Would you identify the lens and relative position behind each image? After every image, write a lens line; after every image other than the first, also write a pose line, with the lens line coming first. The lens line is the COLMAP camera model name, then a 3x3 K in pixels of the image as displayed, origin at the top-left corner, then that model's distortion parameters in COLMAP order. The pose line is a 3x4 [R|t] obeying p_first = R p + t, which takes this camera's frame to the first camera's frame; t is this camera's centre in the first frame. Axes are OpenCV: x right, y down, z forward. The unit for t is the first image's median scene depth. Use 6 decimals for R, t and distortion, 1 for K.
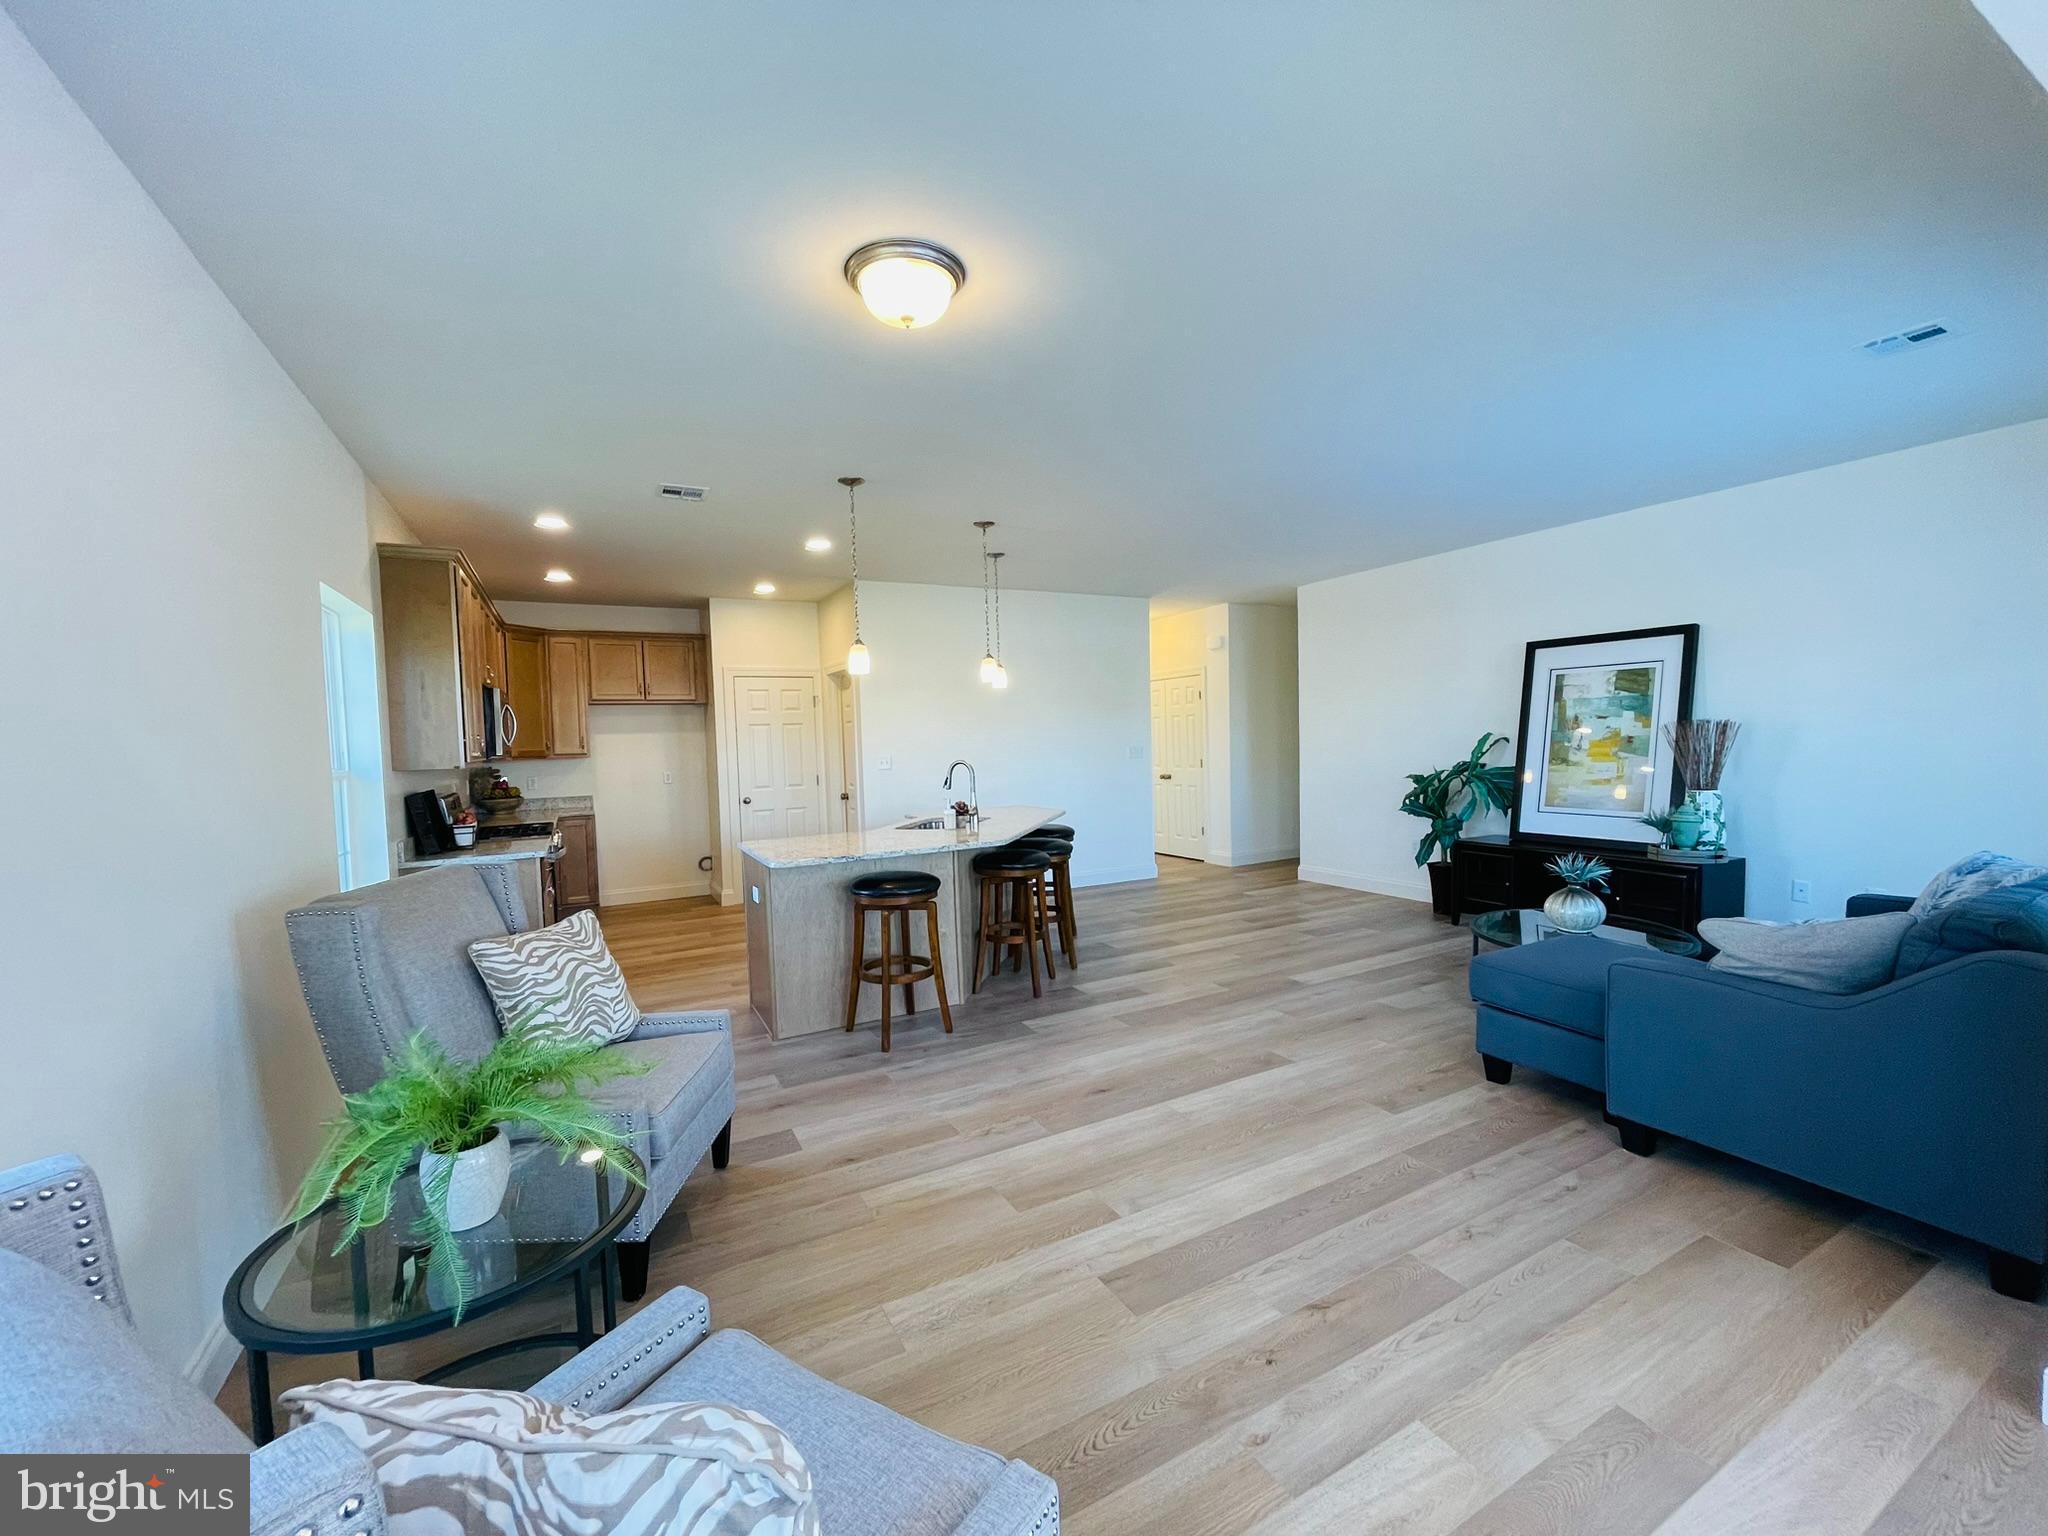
lens RADIAL K [[825.1, 0, 1022.6], [0, 825.1, 774.4], [0, 0, 1]] dist [-0.007926, -0.000101]
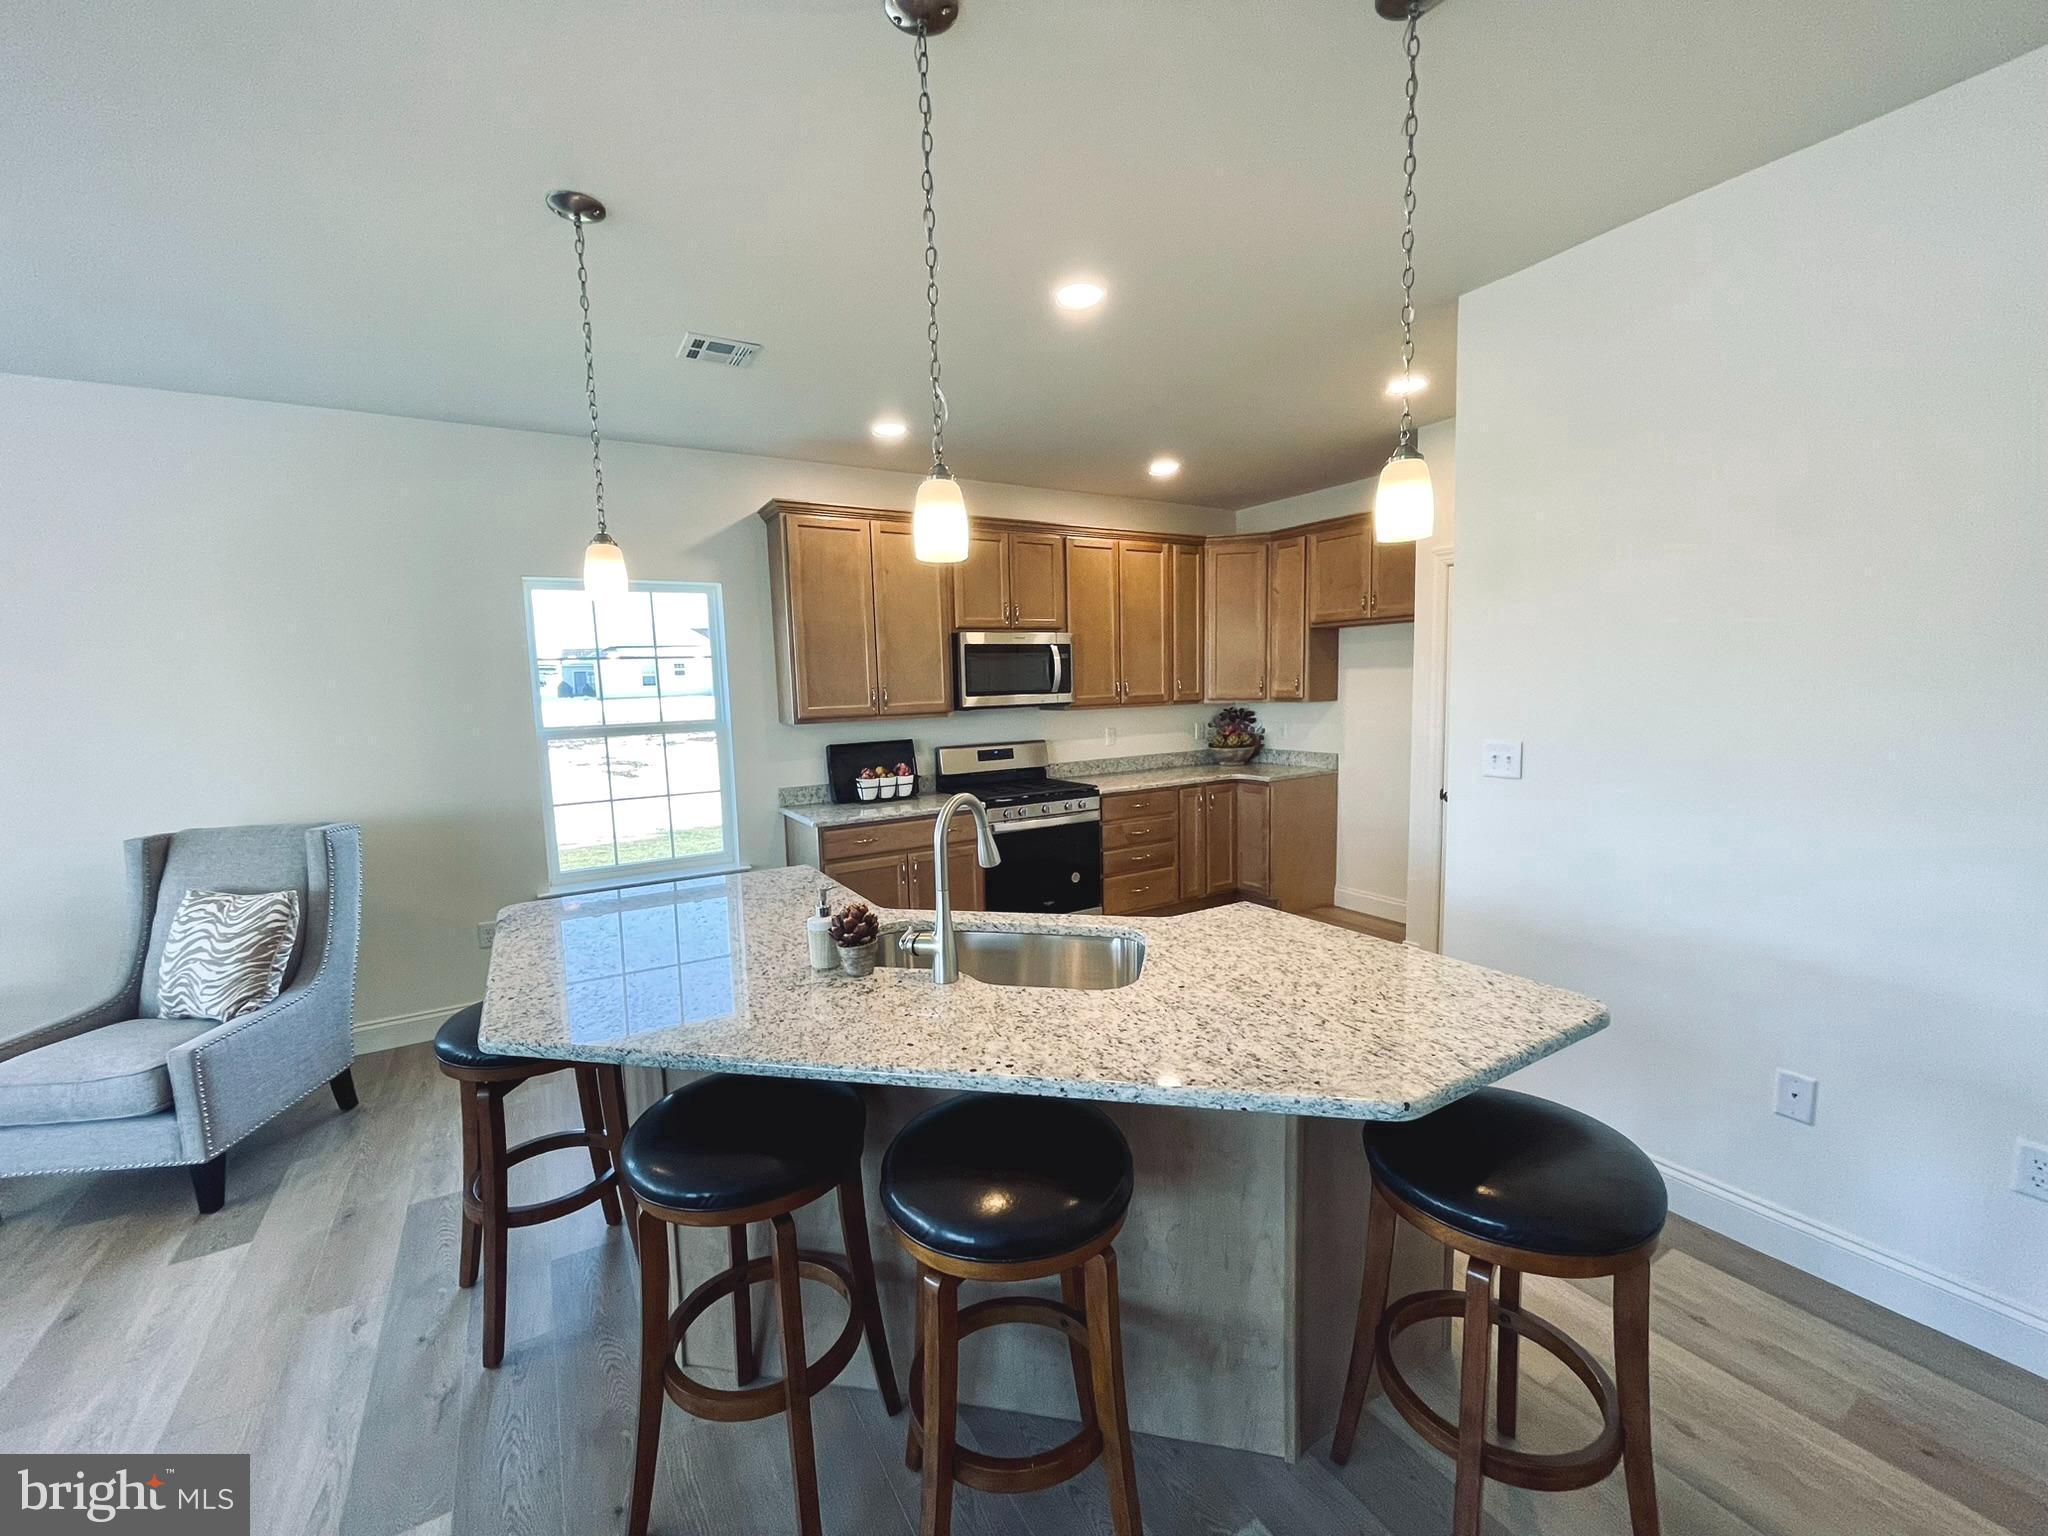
lens RADIAL K [[825.1, 0, 1022.6], [0, 825.1, 774.4], [0, 0, 1]] dist [-0.007926, -0.000101]
pose [[0.059120, 0.137995, -0.988667, 0.421332], [-0.021287, 0.990348, 0.136957, -0.113657], [0.998024, 0.012949, 0.061487, 1.528059]]
